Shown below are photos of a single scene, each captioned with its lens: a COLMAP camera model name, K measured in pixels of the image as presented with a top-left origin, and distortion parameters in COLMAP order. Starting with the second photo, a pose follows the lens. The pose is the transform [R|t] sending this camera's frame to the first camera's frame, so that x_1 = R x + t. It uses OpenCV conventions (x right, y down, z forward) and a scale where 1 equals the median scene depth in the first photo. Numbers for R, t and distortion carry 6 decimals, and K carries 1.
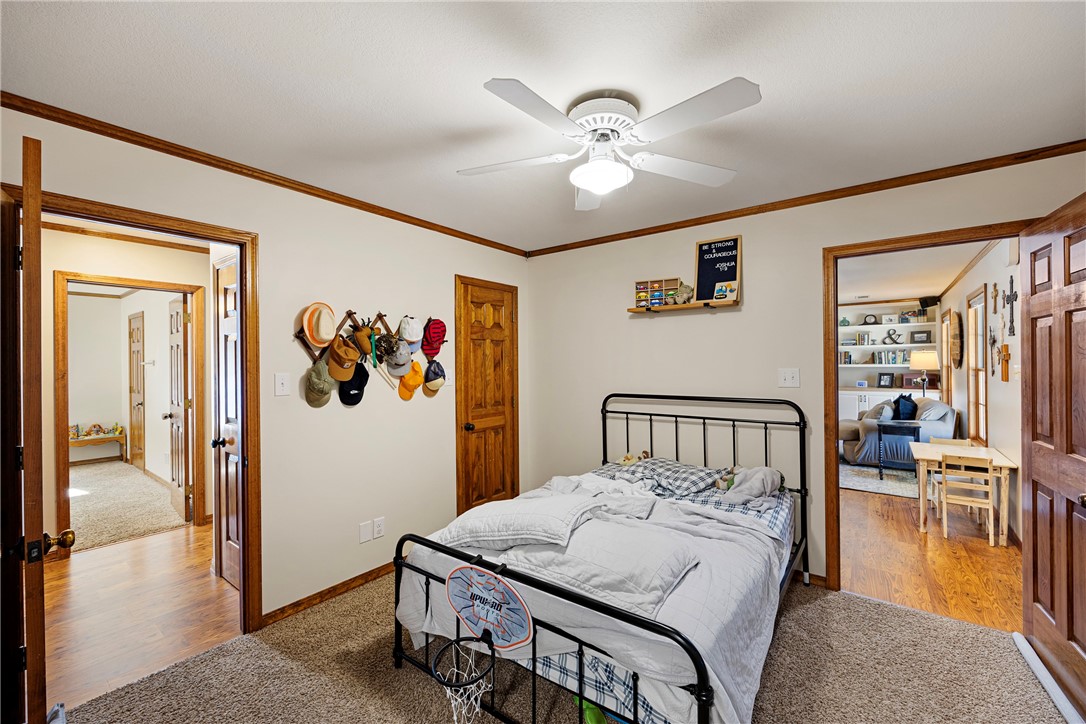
lens RADIAL K [[464.2, 0, 549.1], [0, 464.2, 360.5], [0, 0, 1]] dist [0.000738, -0.000016]
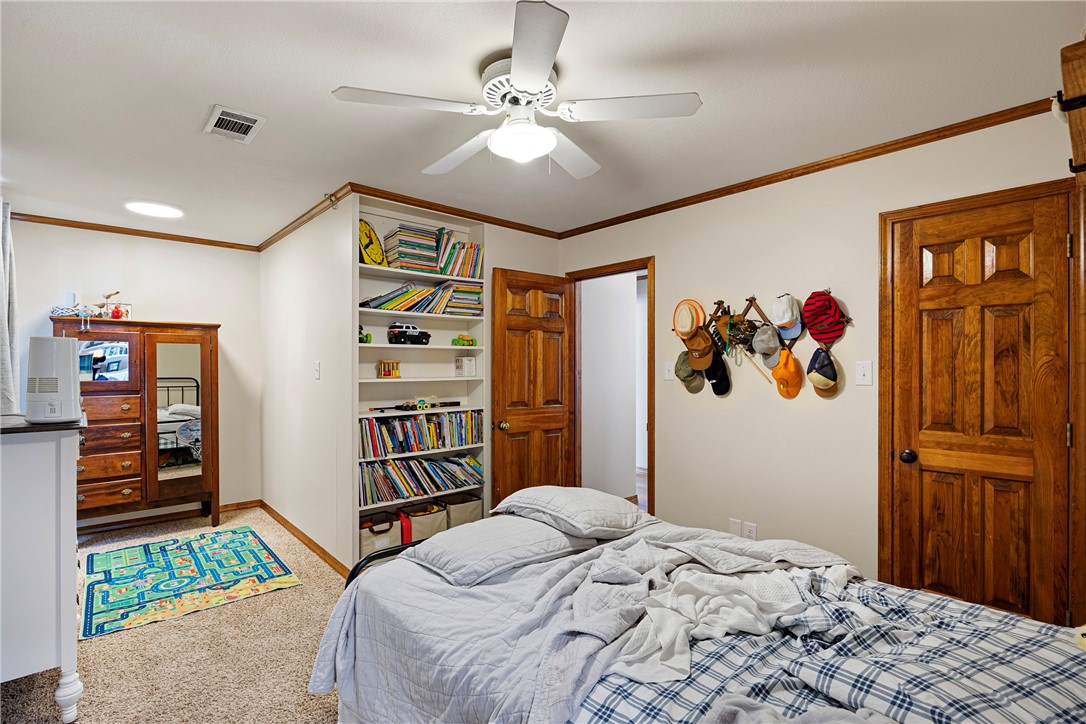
lens RADIAL K [[477.6, 0, 543.0], [0, 477.6, 362.0], [0, 0, 1]] dist [-0.000164, 0.000016]
pose [[-0.180491, 0.005568, -0.983561, 0.515427], [0.004826, 0.999977, 0.004775, 0.014466], [0.983565, -0.003884, -0.180514, 0.635390]]
